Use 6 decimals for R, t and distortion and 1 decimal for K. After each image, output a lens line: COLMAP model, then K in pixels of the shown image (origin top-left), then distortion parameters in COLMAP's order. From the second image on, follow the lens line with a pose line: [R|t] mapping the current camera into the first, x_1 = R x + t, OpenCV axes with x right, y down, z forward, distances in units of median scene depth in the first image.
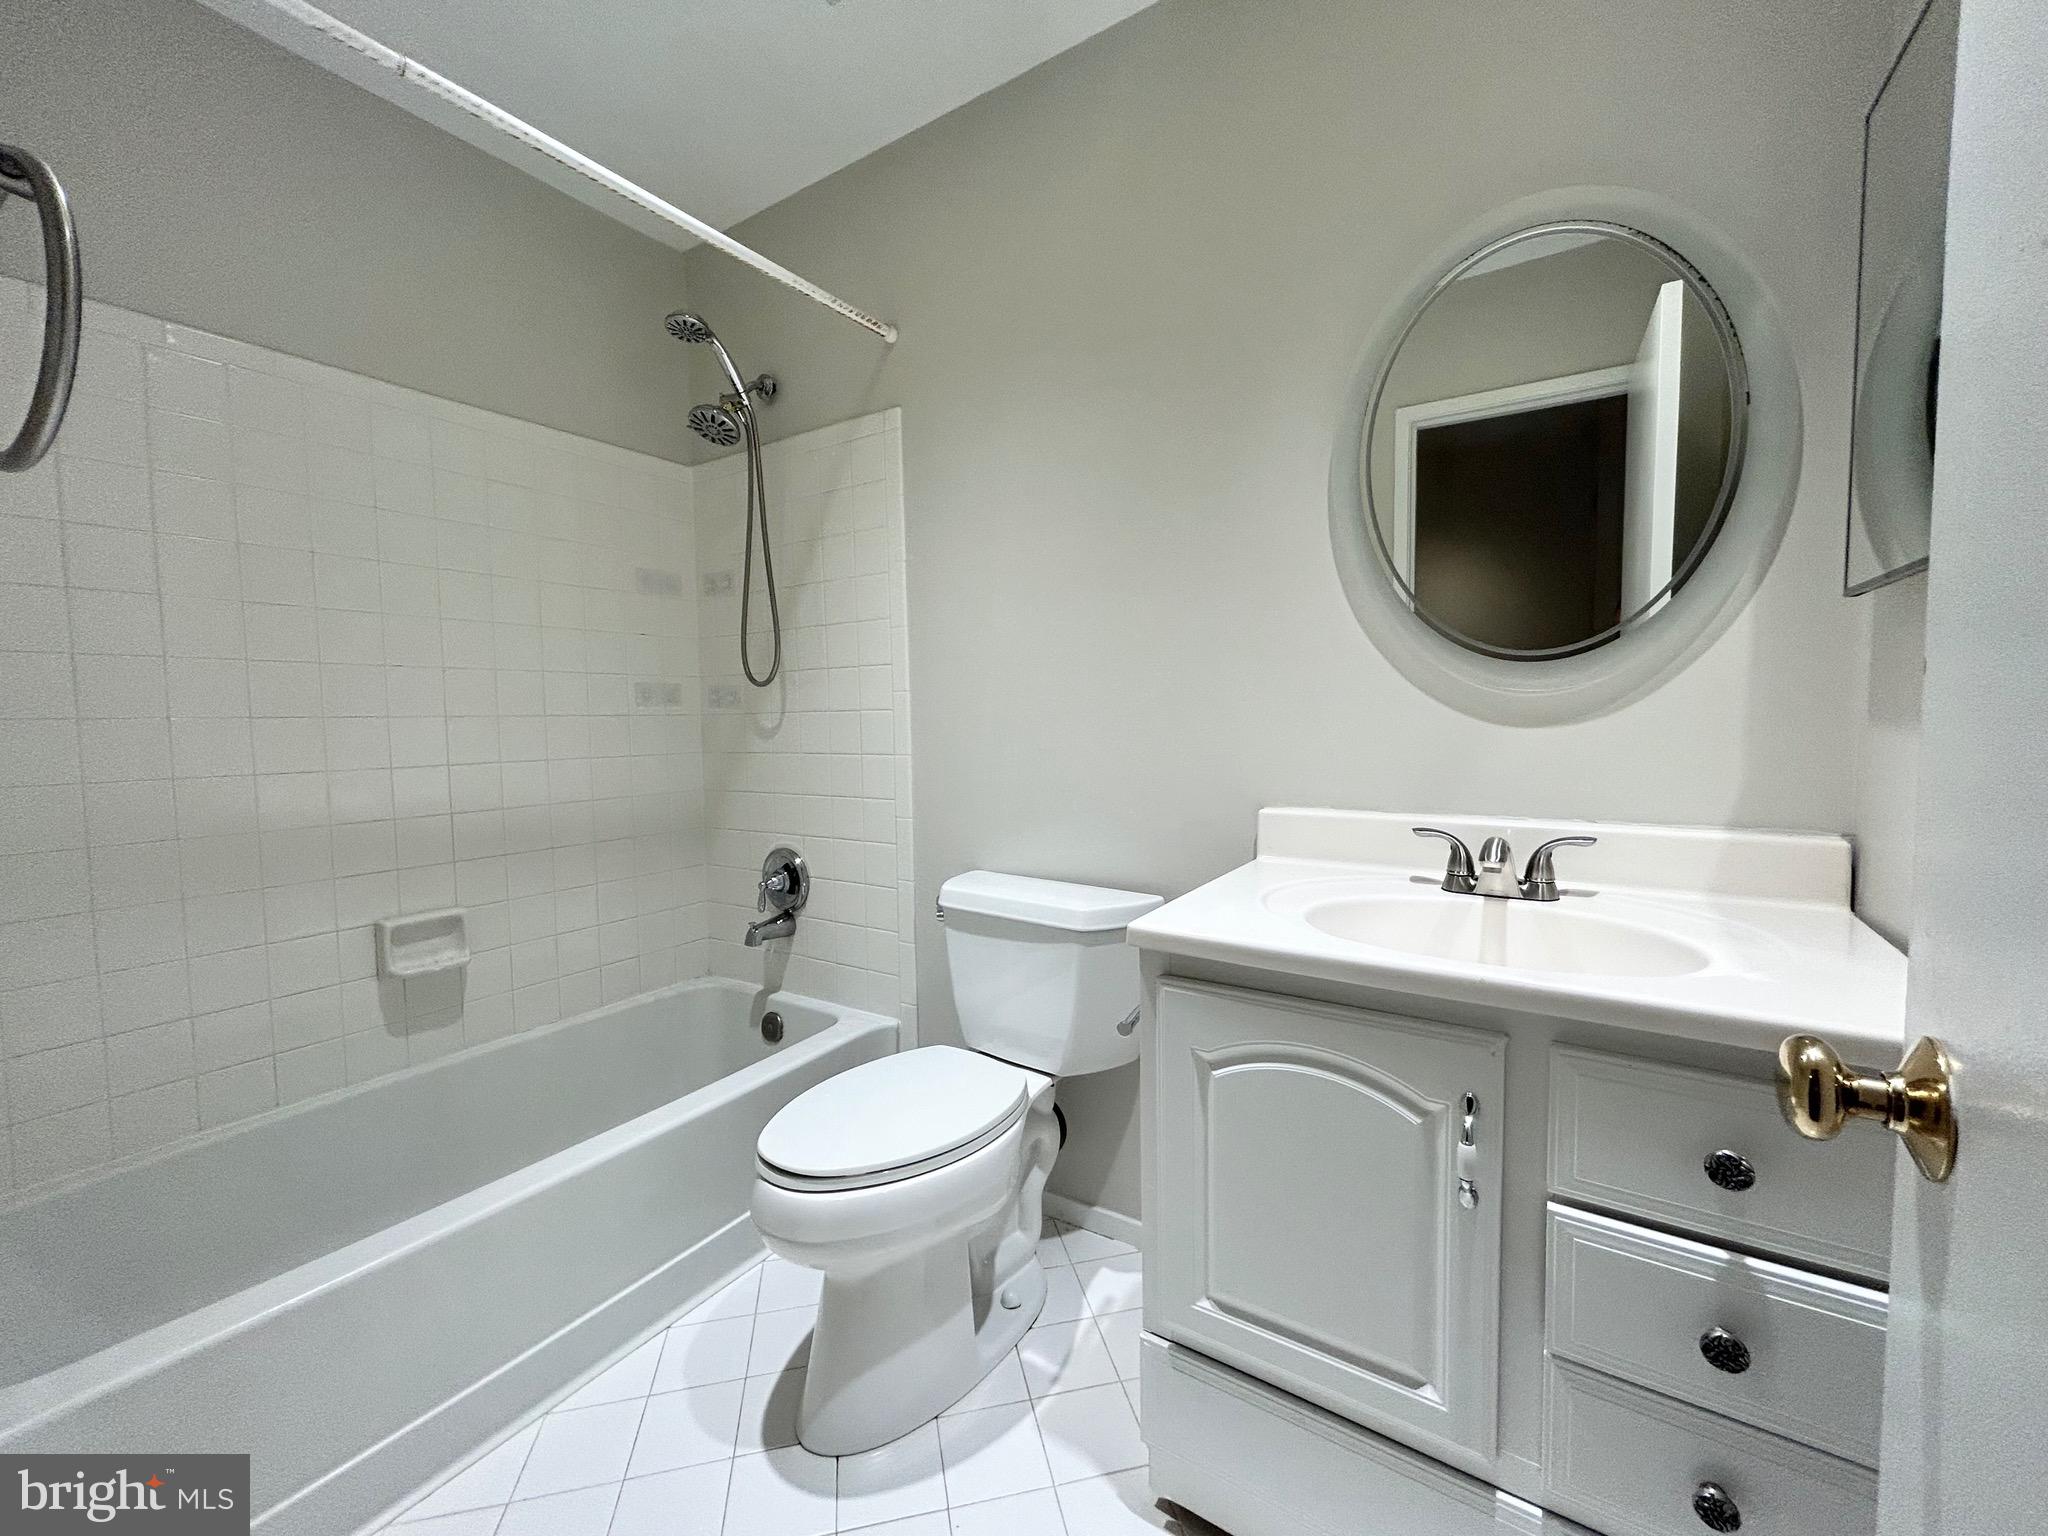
lens RADIAL K [[824.4, 0, 1019.9], [0, 824.4, 764.3], [0, 0, 1]] dist [-0.000398, 0.000436]
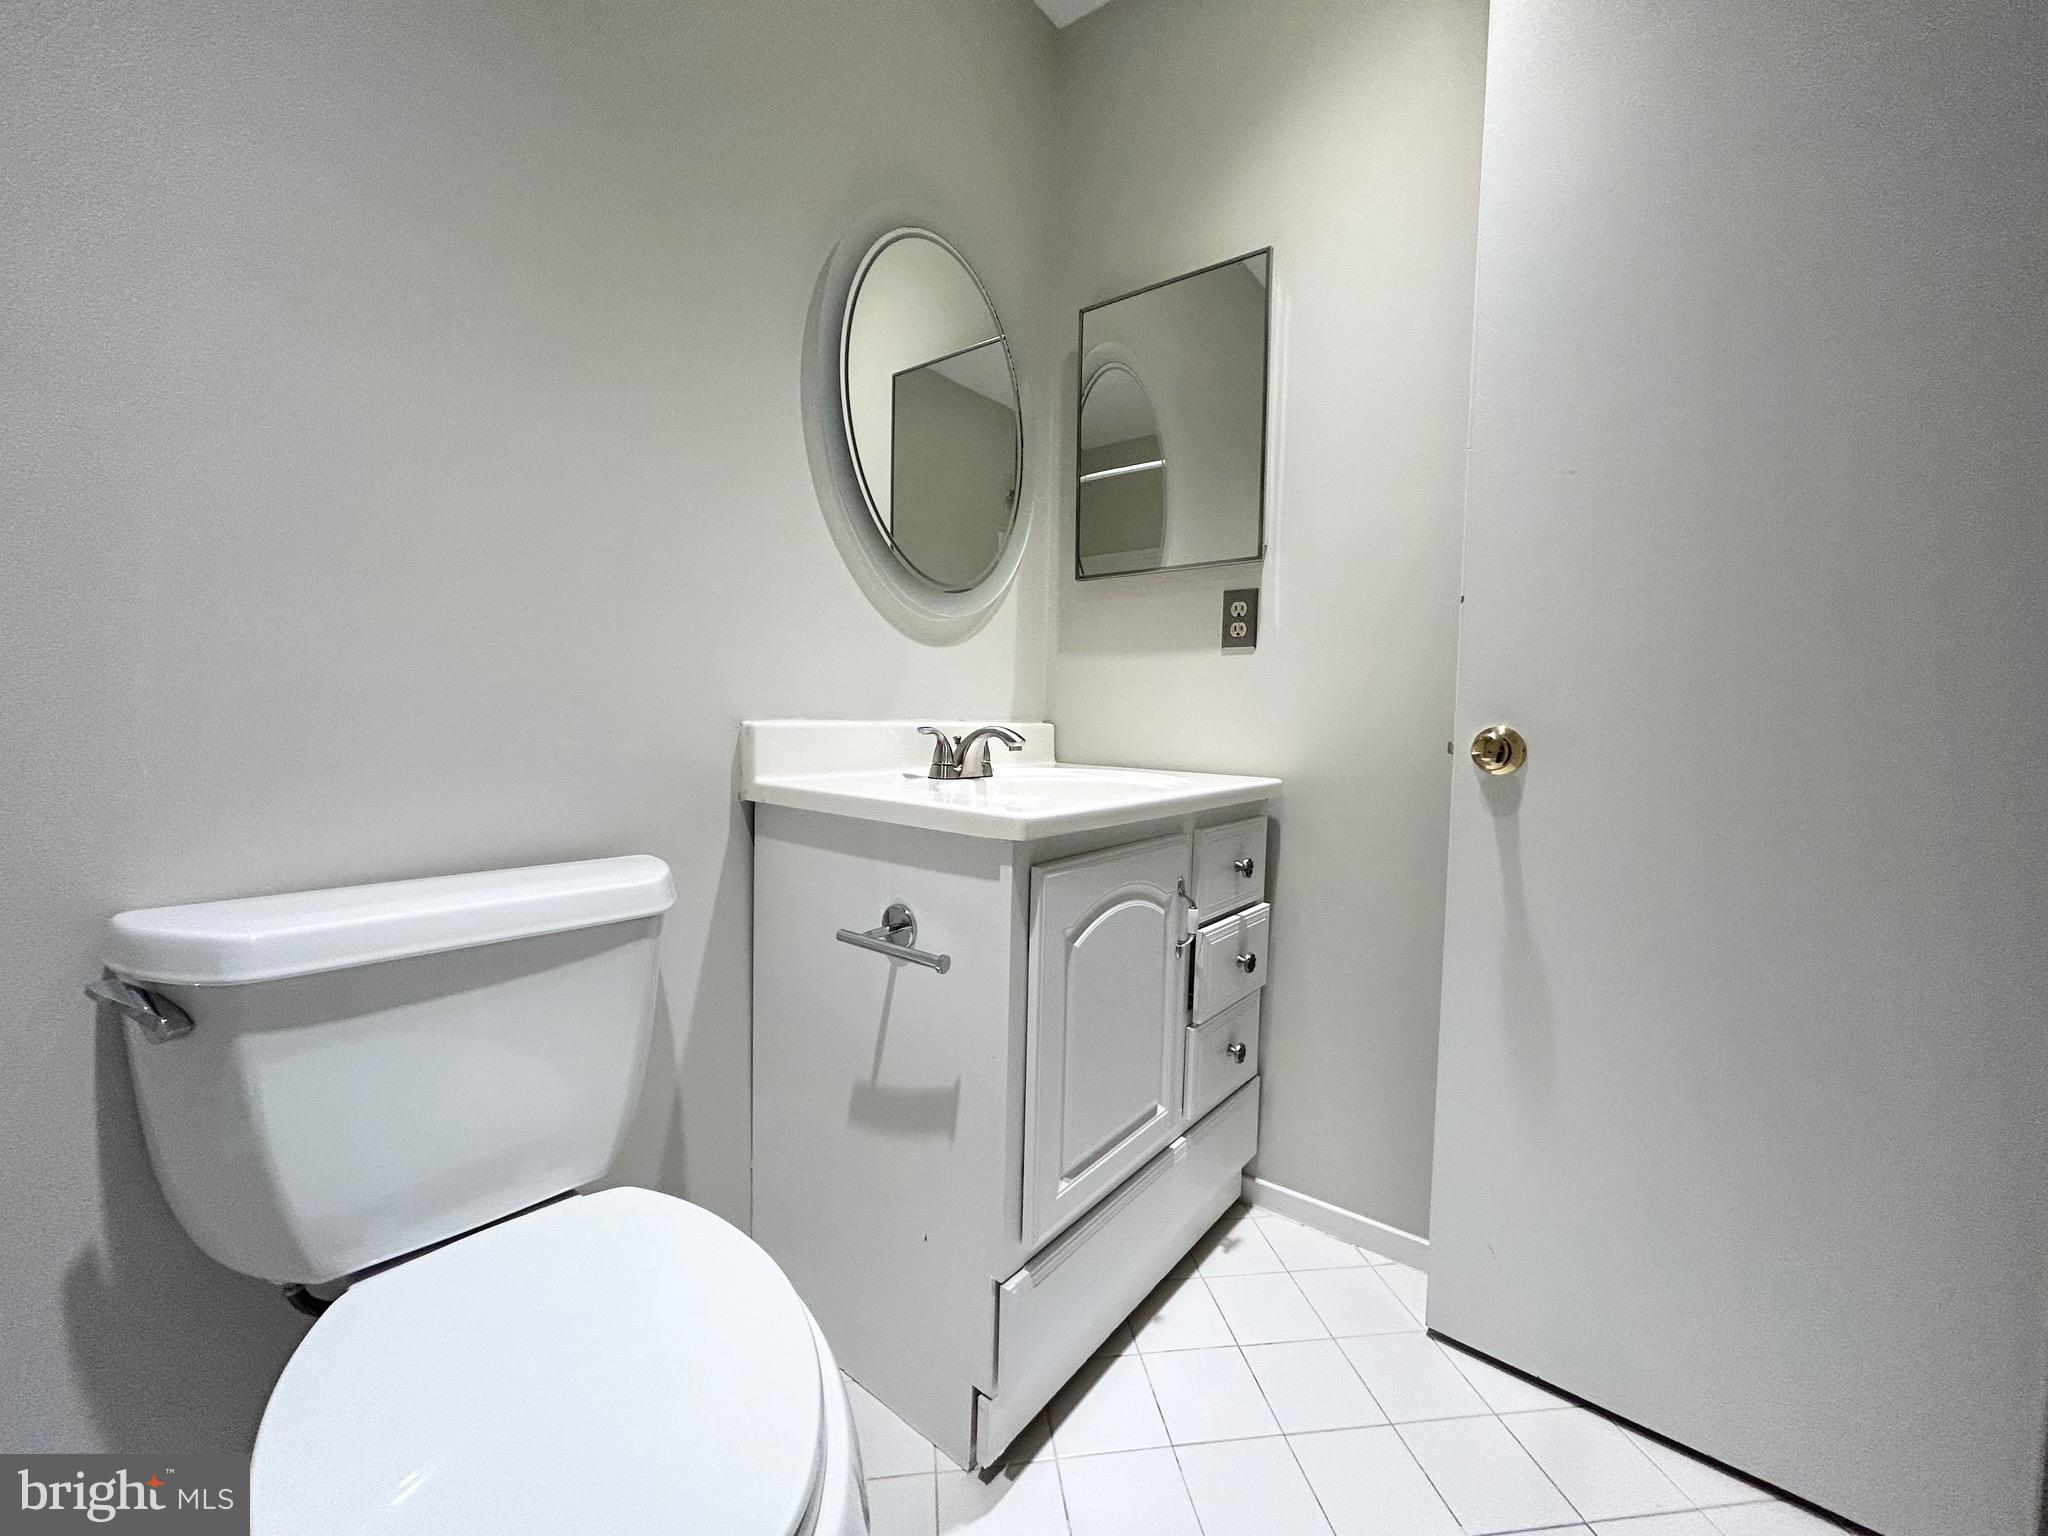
lens RADIAL K [[824.4, 0, 1019.9], [0, 824.4, 764.3], [0, 0, 1]] dist [-0.000398, 0.000436]
pose [[0.077590, -0.042318, 0.996087, -0.742846], [0.049594, 0.998026, 0.038538, 0.107979], [-0.995751, 0.046410, 0.079536, 0.945674]]
